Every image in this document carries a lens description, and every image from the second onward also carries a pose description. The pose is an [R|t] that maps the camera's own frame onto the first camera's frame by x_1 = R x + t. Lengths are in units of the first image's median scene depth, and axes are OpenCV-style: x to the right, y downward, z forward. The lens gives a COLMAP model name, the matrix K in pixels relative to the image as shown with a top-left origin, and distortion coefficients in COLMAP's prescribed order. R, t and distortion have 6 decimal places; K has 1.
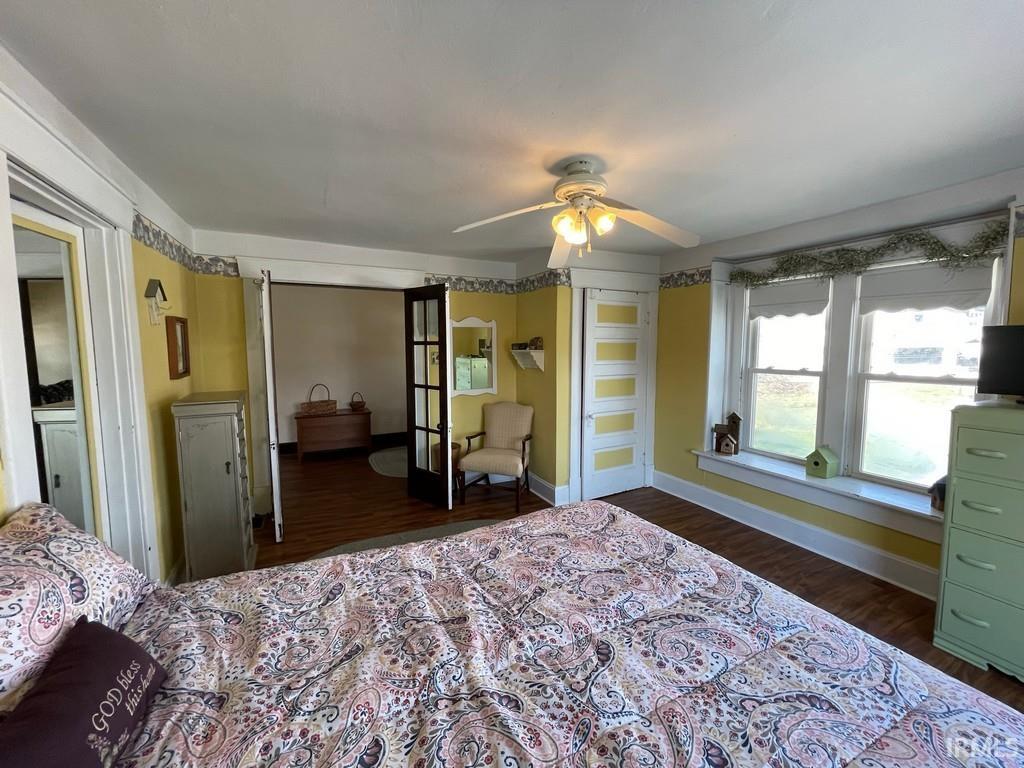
lens RADIAL K [[410.0, 0, 512.5], [0, 410.0, 383.8], [0, 0, 1]] dist [-0.003534, 0.000541]
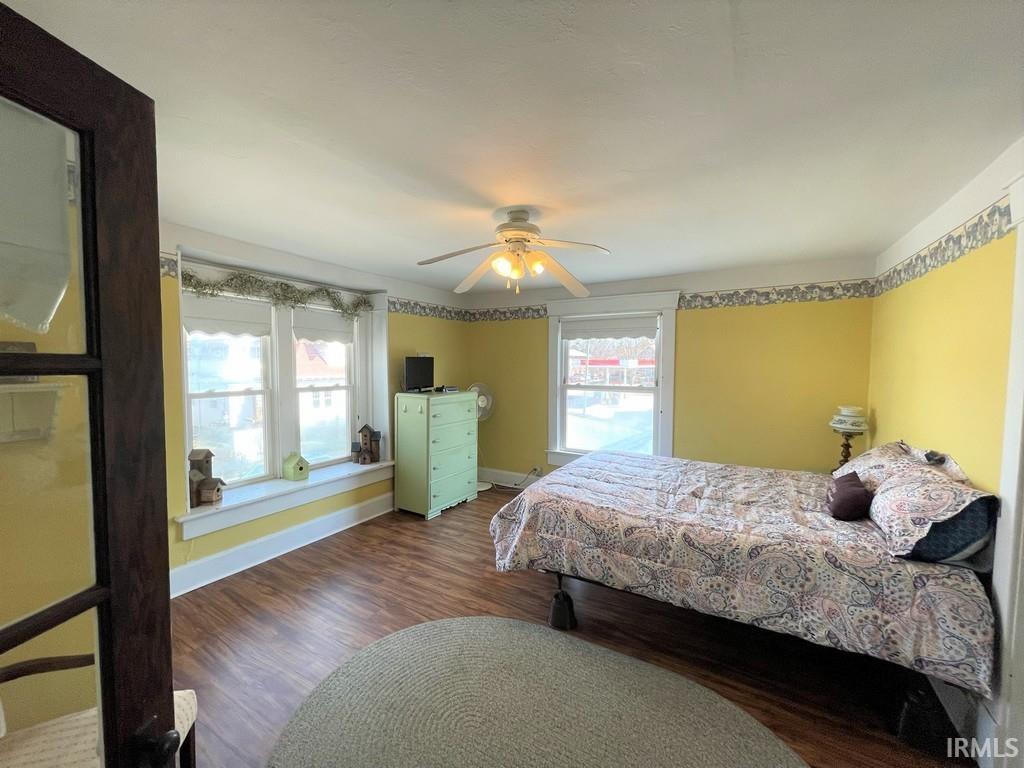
lens RADIAL K [[410.0, 0, 510.7], [0, 410.0, 382.6], [0, 0, 1]] dist [-0.003534, 0.000541]
pose [[-0.544246, -0.041294, 0.837909, -0.601863], [0.068277, 0.993294, 0.093300, -0.126539], [-0.836143, 0.107988, -0.537777, 1.254193]]
